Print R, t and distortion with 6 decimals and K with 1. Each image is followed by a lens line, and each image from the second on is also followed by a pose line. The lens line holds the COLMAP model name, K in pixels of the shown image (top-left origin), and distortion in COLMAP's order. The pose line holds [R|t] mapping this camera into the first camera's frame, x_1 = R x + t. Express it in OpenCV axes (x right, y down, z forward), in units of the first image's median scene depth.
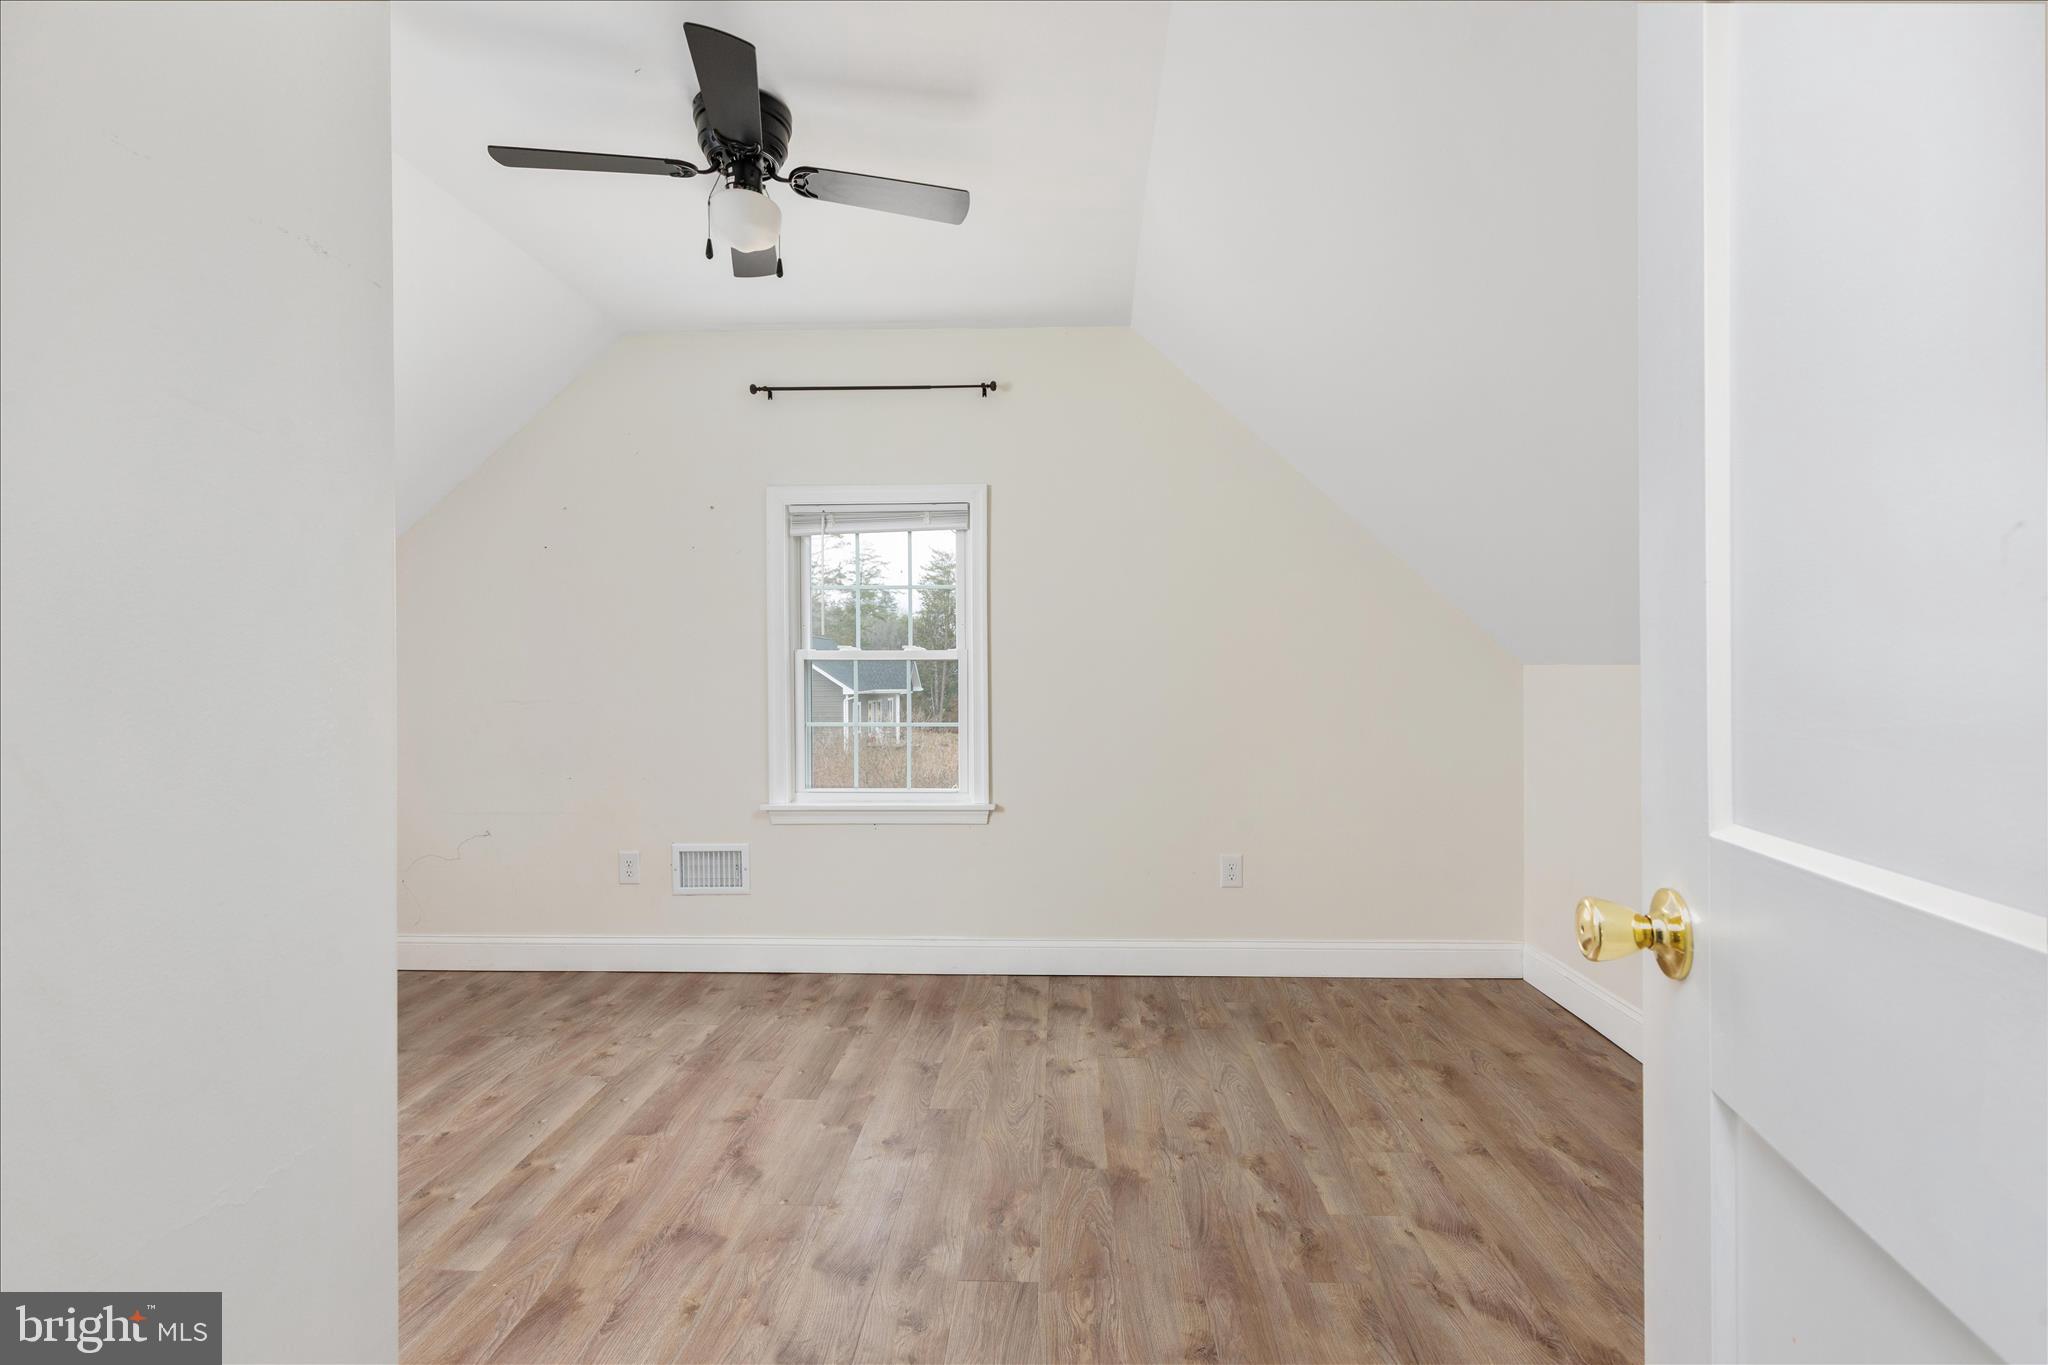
lens RADIAL K [[916.7, 0, 1027.8], [0, 916.7, 684.5], [0, 0, 1]] dist [0.008648, -0.001028]
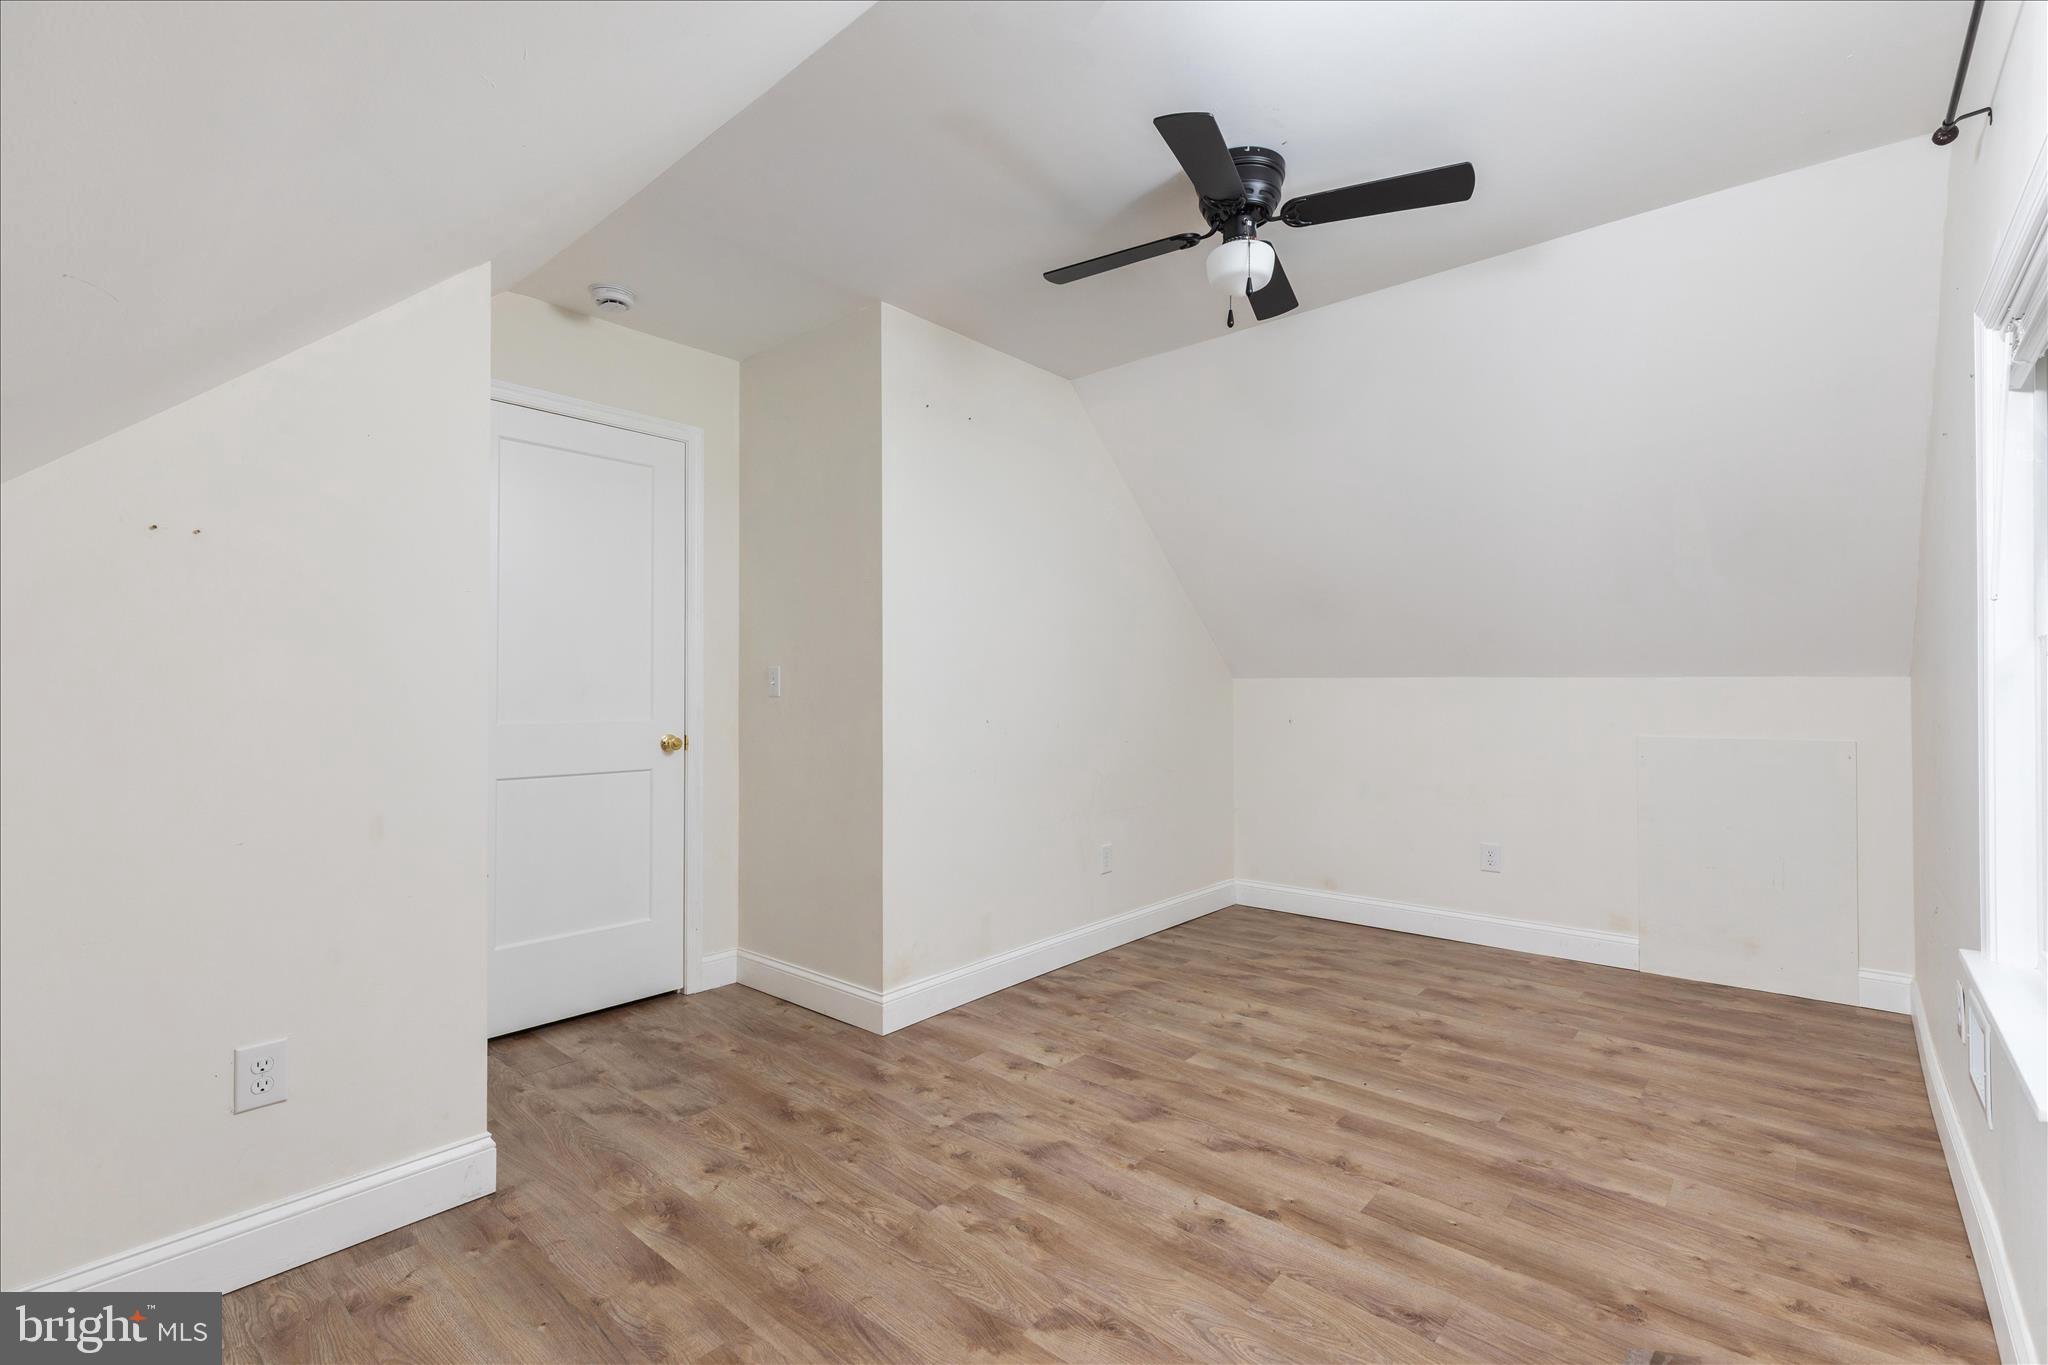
lens RADIAL K [[916.7, 0, 1027.8], [0, 916.7, 684.5], [0, 0, 1]] dist [0.008648, -0.001028]
pose [[-0.627823, -0.001063, -0.778356, 0.674888], [-0.004905, 0.999985, 0.002590, -0.018409], [0.778341, 0.005444, -0.627818, 1.463964]]
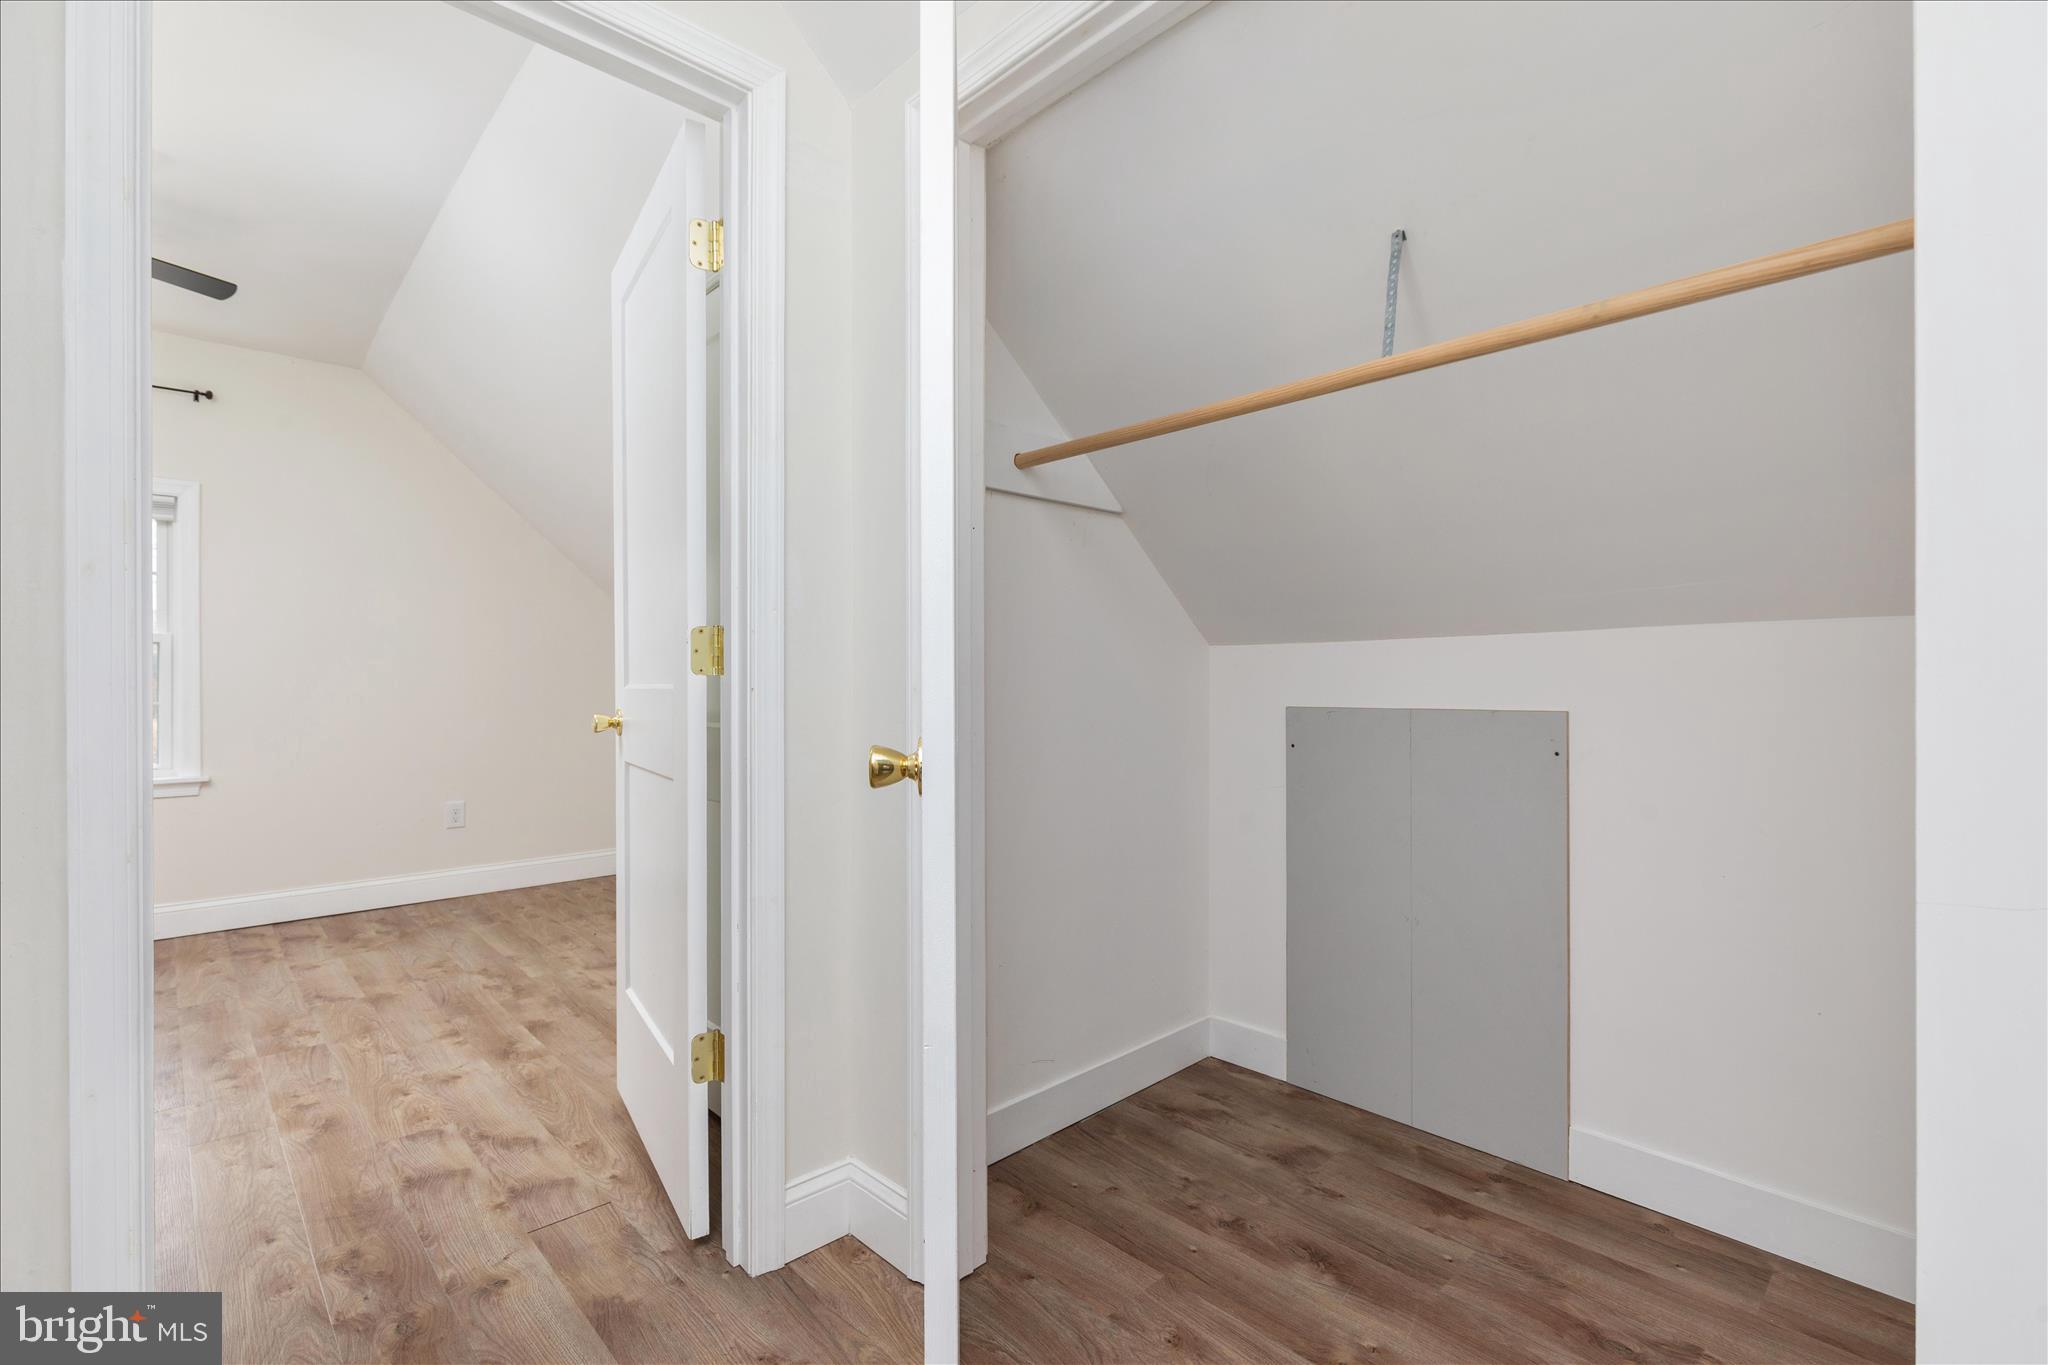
lens RADIAL K [[927.6, 0, 1024.0], [0, 927.6, 682.5], [0, 0, 1]] dist [0.001579, 0.000162]
pose [[0.705806, 0.001274, 0.708404, -0.212653], [0.004432, 0.999971, -0.006215, 0.048636], [-0.708391, 0.007526, 0.705780, -0.747173]]
